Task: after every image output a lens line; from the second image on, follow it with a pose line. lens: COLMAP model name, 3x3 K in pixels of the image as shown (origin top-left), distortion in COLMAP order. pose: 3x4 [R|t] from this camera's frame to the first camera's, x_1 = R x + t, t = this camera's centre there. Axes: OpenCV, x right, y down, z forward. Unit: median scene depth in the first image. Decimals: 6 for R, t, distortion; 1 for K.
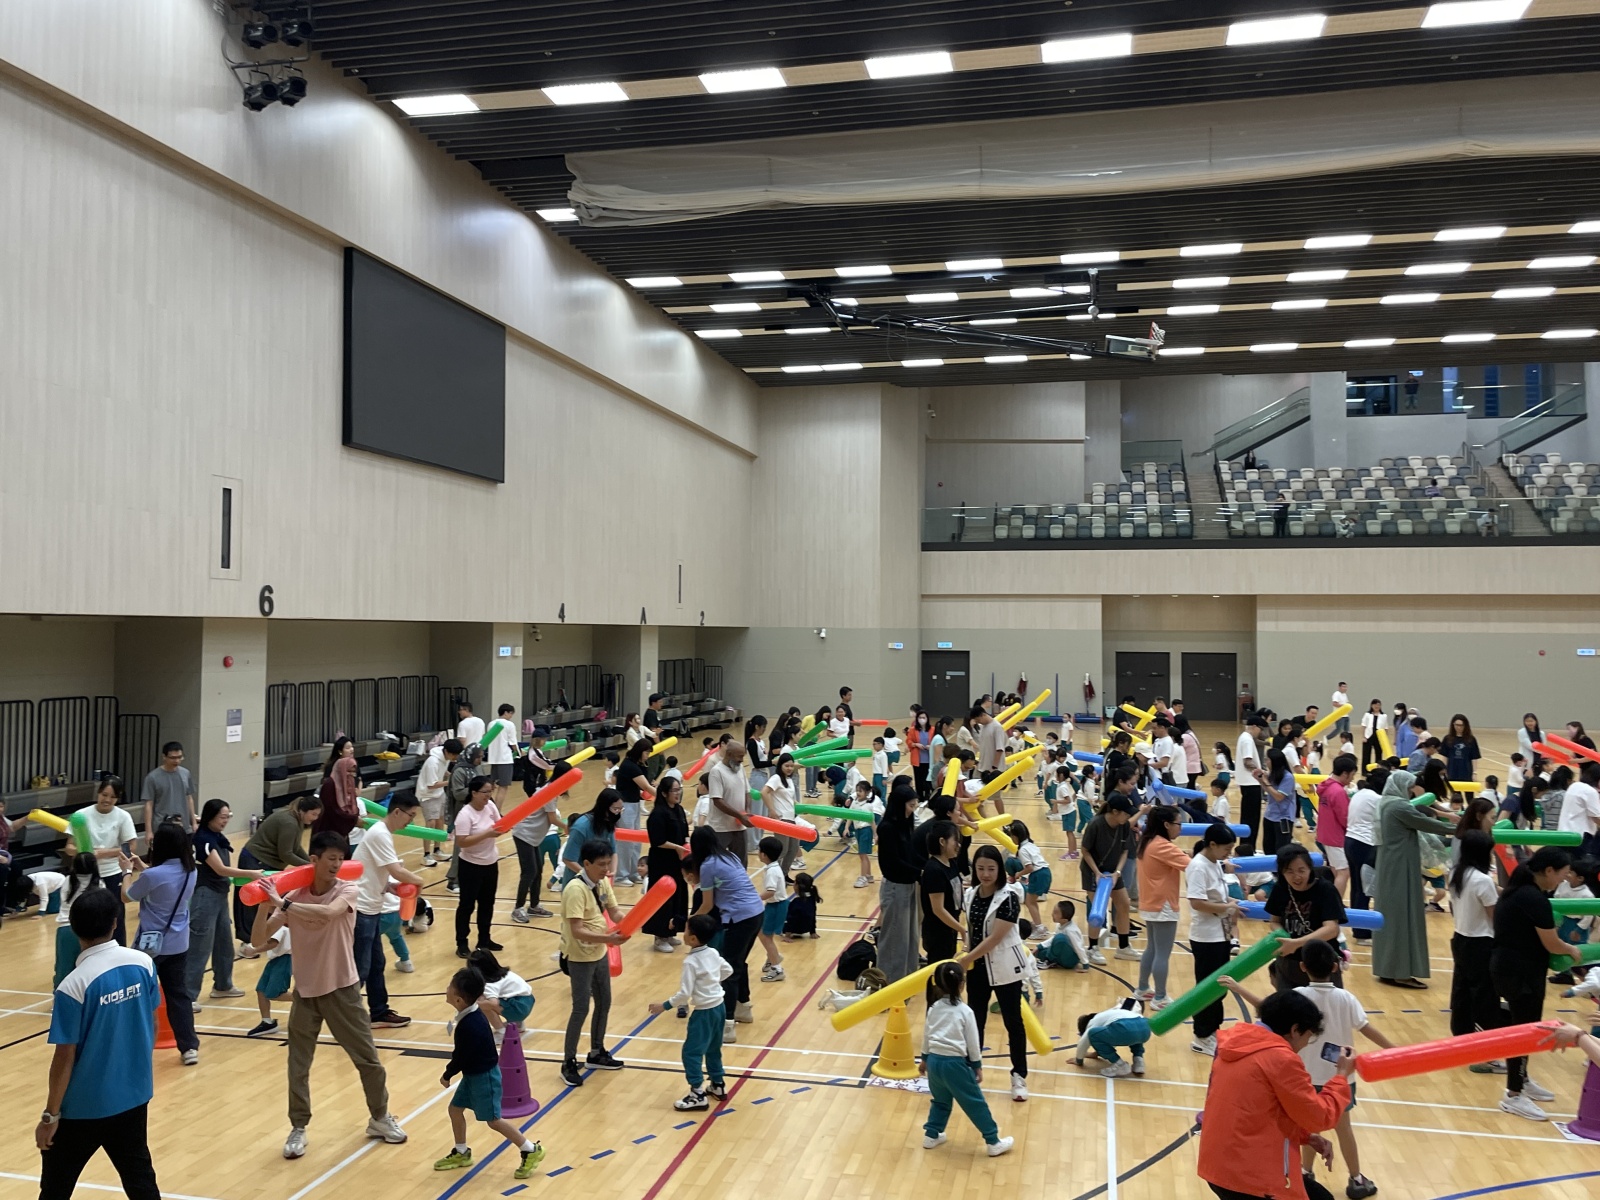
lens RADIAL K [[1303.6, 0, 800.0], [0, 1303.6, 600.0], [0, 0, 1]] dist [0.044900, -0.009591]
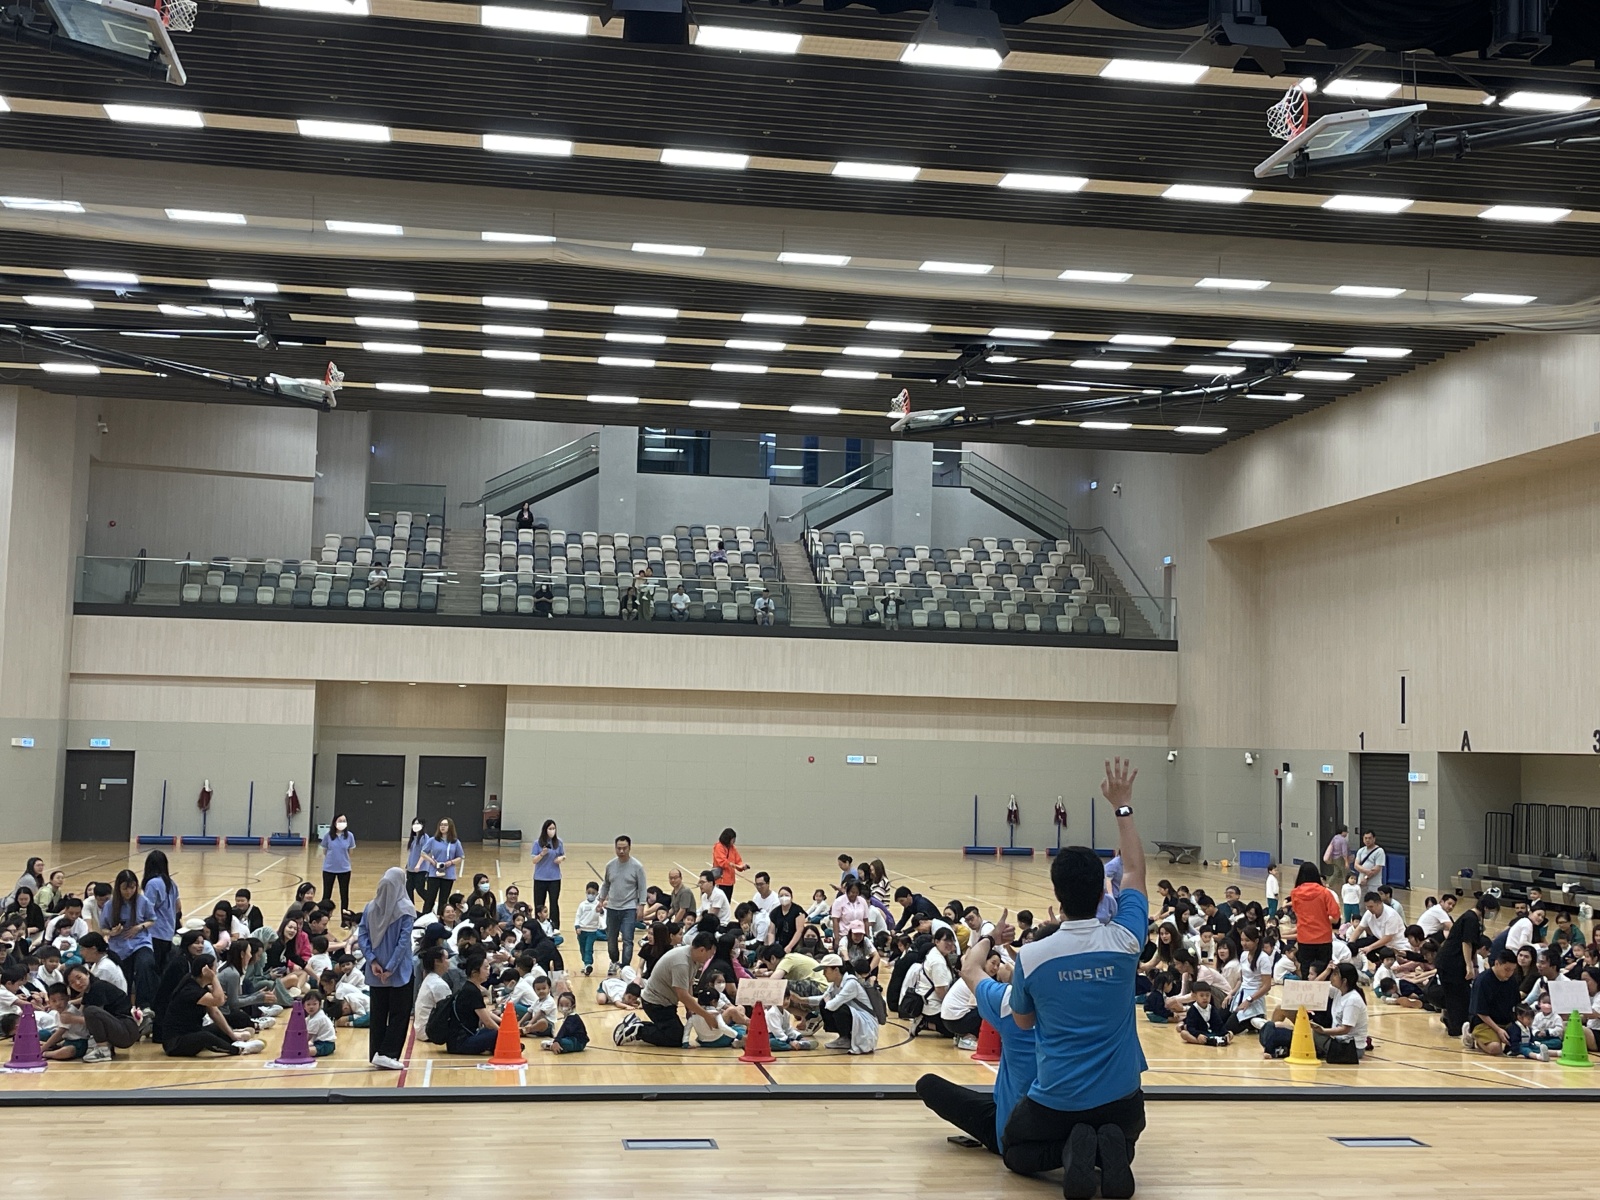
lens RADIAL K [[2017.3, 0, 800.0], [0, 2017.3, 600.0], [0, 0, 1]] dist [0.195962, -0.519049]
pose [[0.928506, 0.043032, 0.368815, 0.050083], [-0.027362, 0.998491, -0.047614, -0.001824], [-0.370308, 0.034119, 0.928282, -0.241381]]
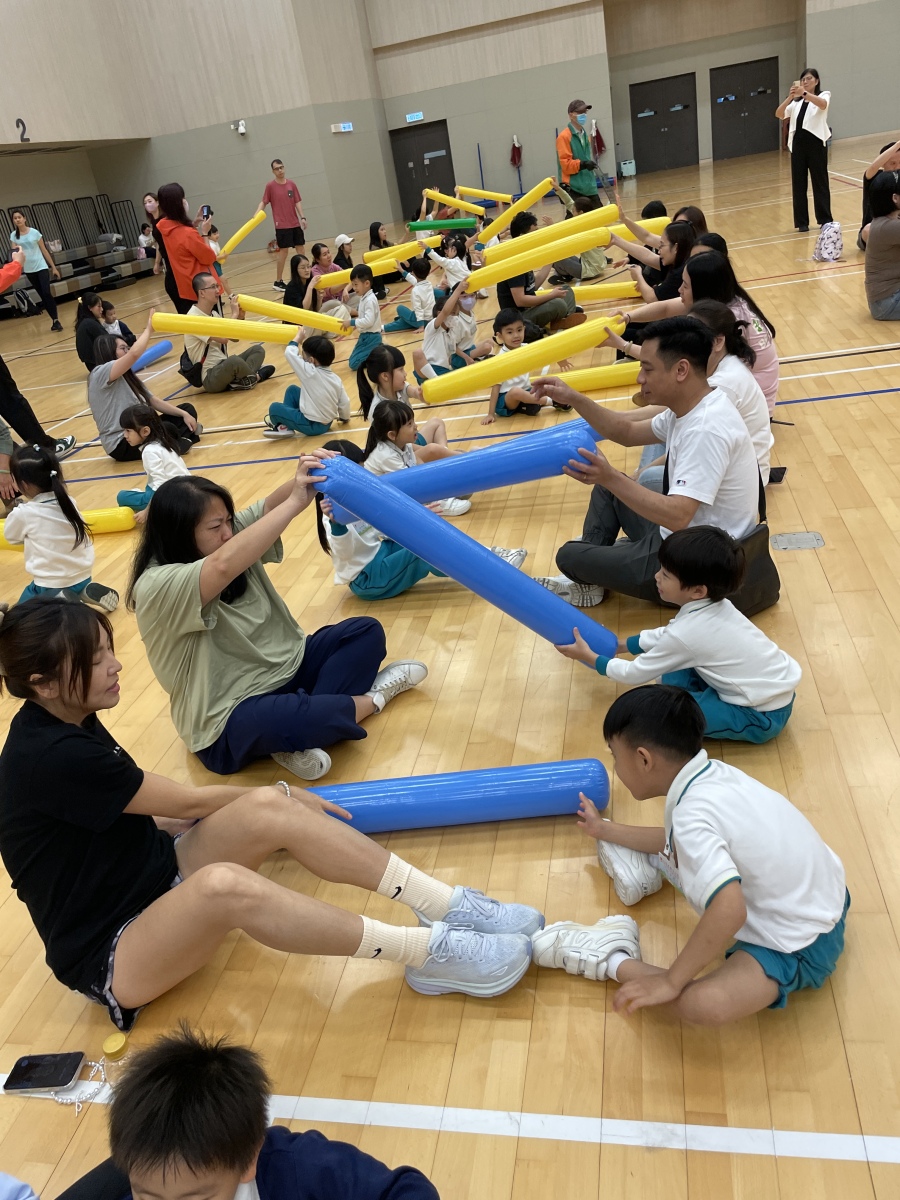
lens RADIAL K [[892.8, 0, 450.0], [0, 892.8, 600.0], [0, 0, 1]] dist [0.100171, -0.141885]
pose [[0.983453, -0.177930, -0.034074, 0.104348], [0.173546, 0.871321, 0.459000, 0.042960], [-0.051980, -0.457318, 0.887783, 0.396168]]
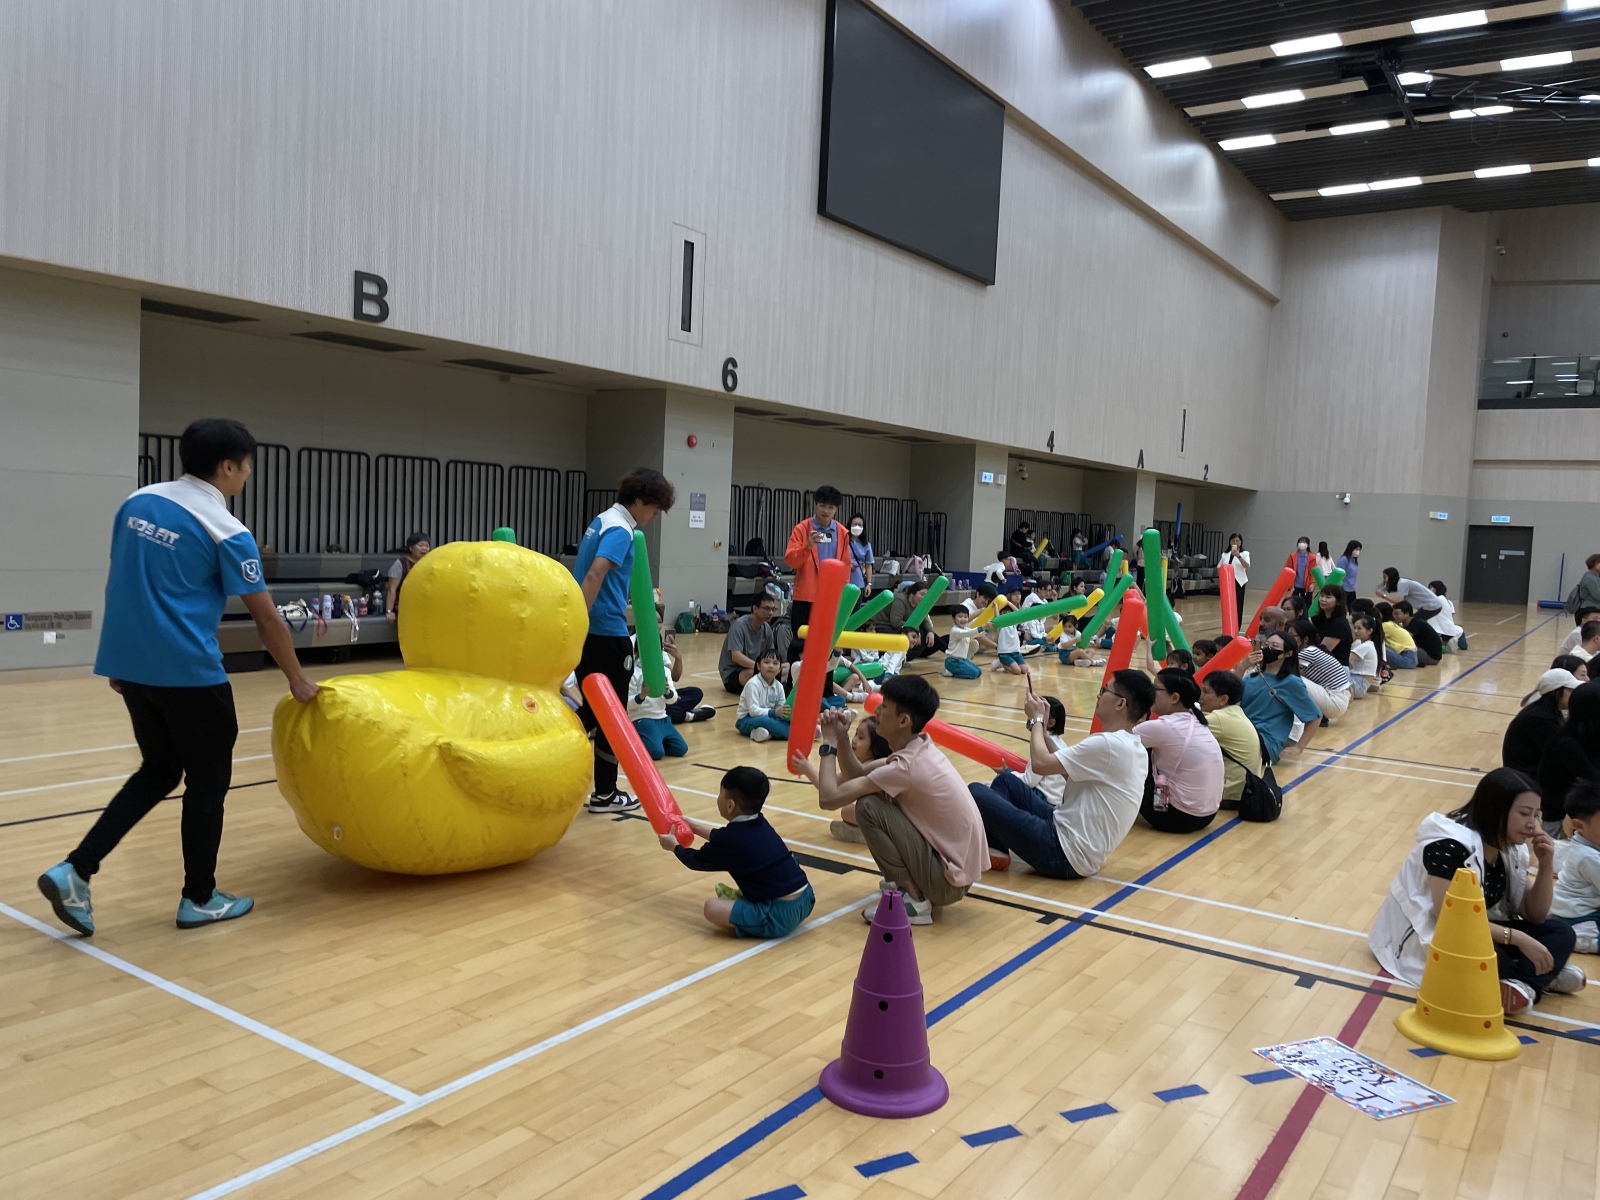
lens RADIAL K [[1190.5, 0, 800.0], [0, 1190.5, 600.0], [0, 0, 1]] dist [0.100171, -0.141885]
pose [[0.925472, 0.056796, -0.374535, -0.014957], [-0.026356, 0.995955, 0.085904, 0.032916], [0.377899, -0.069631, 0.923225, 0.091404]]
